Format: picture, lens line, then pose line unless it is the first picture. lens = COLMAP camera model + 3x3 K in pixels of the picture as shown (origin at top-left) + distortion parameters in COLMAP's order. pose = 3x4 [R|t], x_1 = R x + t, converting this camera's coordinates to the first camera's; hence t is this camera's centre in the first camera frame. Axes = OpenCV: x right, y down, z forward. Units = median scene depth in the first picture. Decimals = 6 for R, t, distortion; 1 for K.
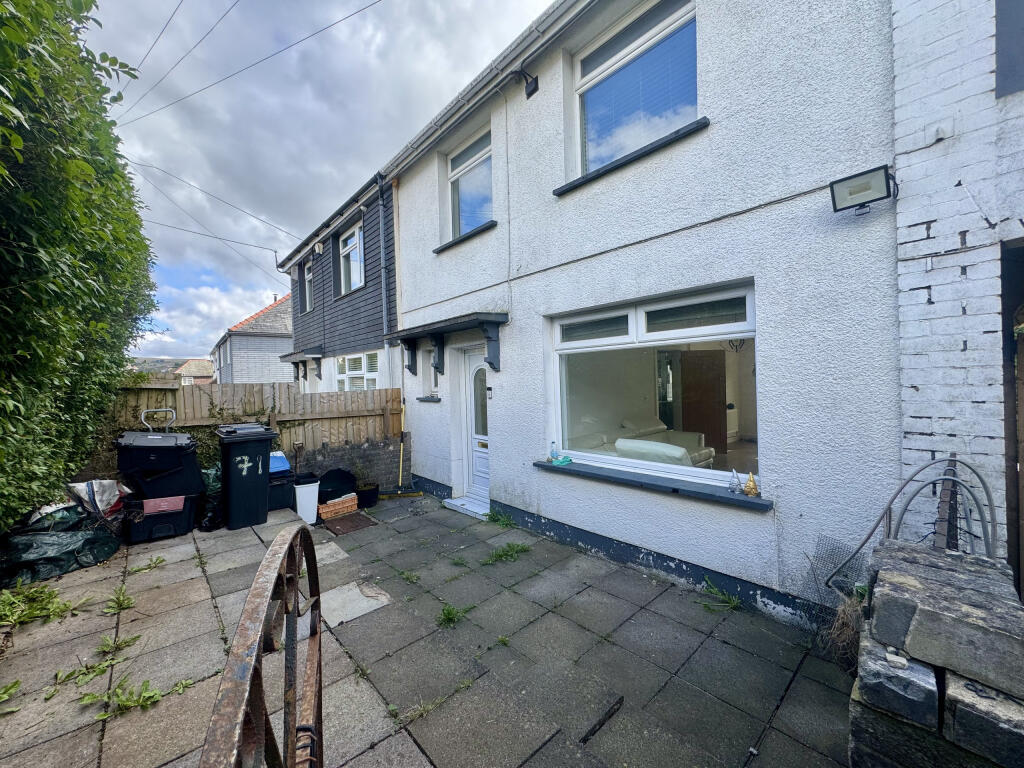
lens RADIAL K [[406.4, 0, 509.9], [0, 406.4, 381.5], [0, 0, 1]] dist [-0.004013, -0.000289]
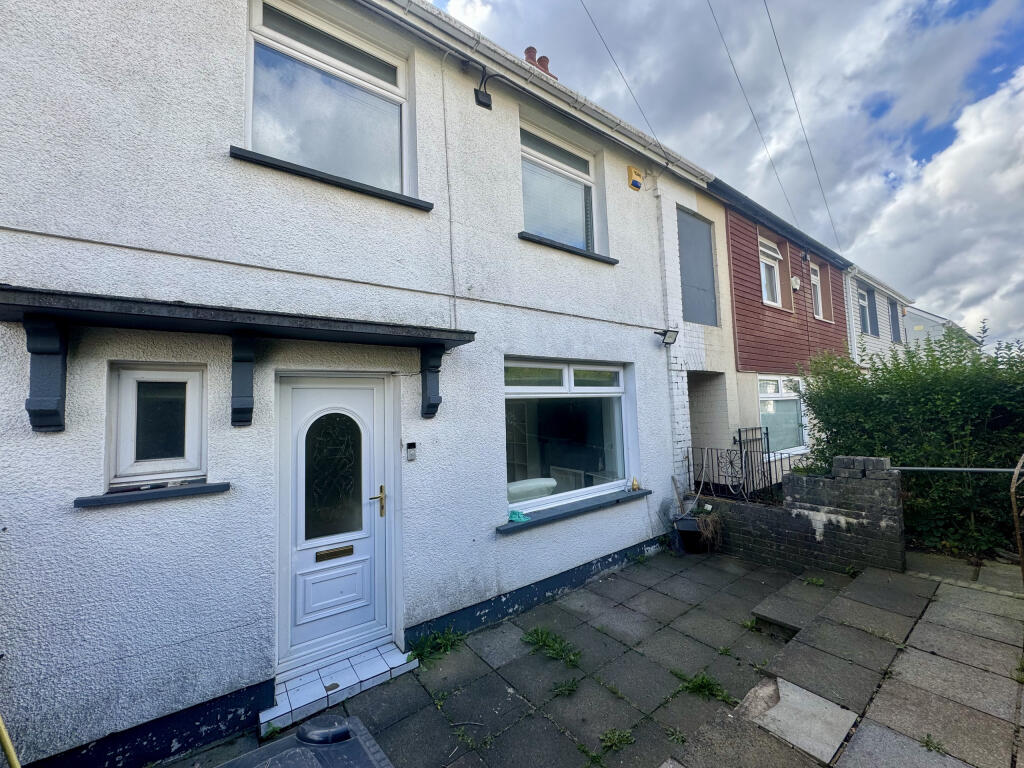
lens RADIAL K [[406.4, 0, 510.7], [0, 406.4, 385.1], [0, 0, 1]] dist [-0.004013, -0.000289]
pose [[0.087809, 0.089148, 0.992140, -0.945431], [0.040211, 0.994858, -0.092951, -0.014713], [-0.995325, 0.048057, 0.083773, 1.096989]]
